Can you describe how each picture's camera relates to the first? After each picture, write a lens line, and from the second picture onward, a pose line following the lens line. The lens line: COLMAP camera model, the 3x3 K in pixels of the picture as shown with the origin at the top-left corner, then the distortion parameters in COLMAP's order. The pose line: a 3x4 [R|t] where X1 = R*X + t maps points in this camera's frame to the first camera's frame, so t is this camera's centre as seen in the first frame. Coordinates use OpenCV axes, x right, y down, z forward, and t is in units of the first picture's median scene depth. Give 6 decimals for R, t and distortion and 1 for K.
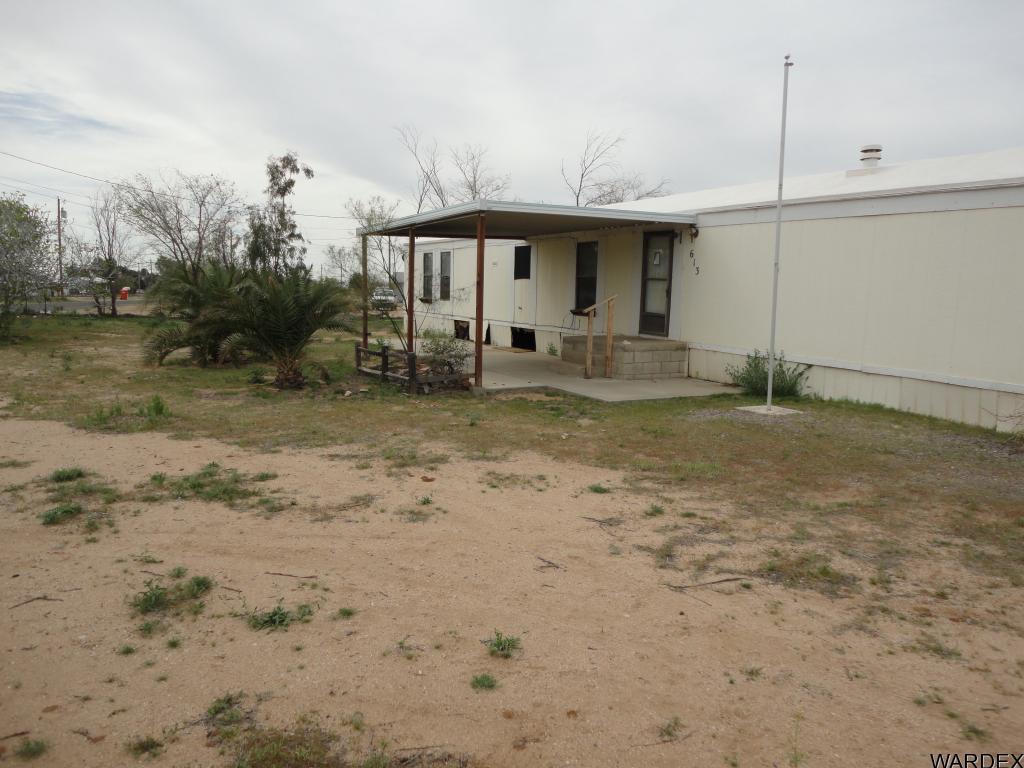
lens RADIAL K [[755.8, 0, 512.5], [0, 755.8, 385.6], [0, 0, 1]] dist [0.013427, -0.003956]
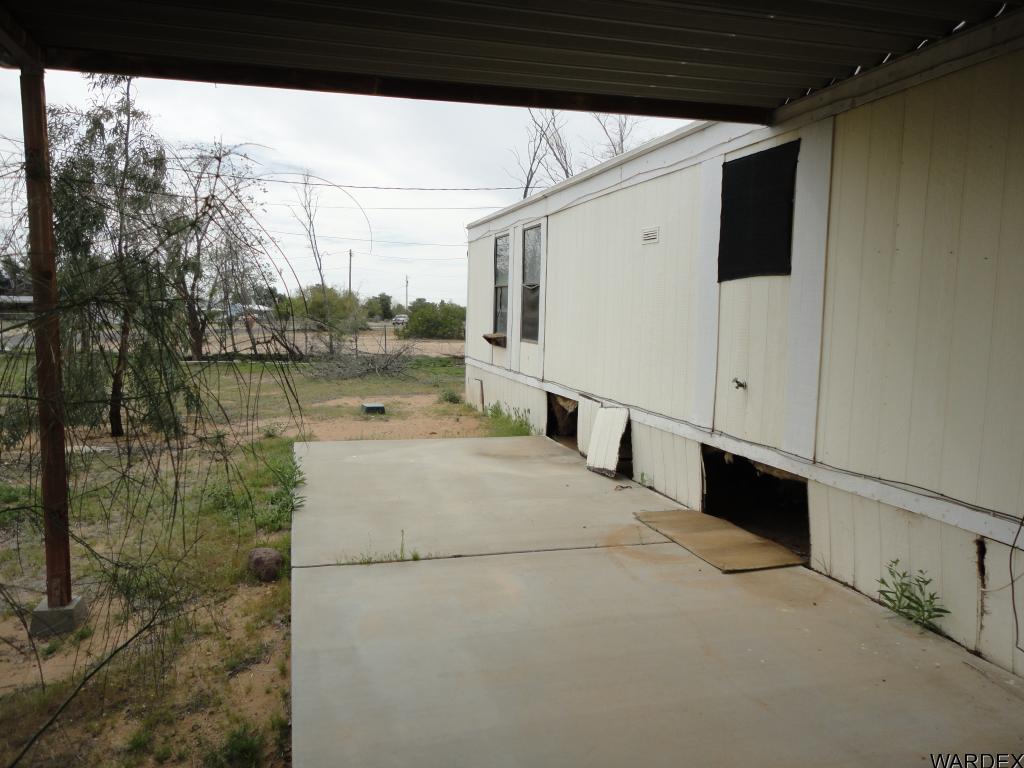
lens RADIAL K [[755.8, 0, 510.3], [0, 755.8, 384.8], [0, 0, 1]] dist [0.013427, -0.003956]
pose [[0.978772, 0.020043, -0.203972, -0.005172], [-0.027258, 0.999096, -0.032626, -0.029860], [0.203133, 0.037493, 0.978433, 0.234000]]
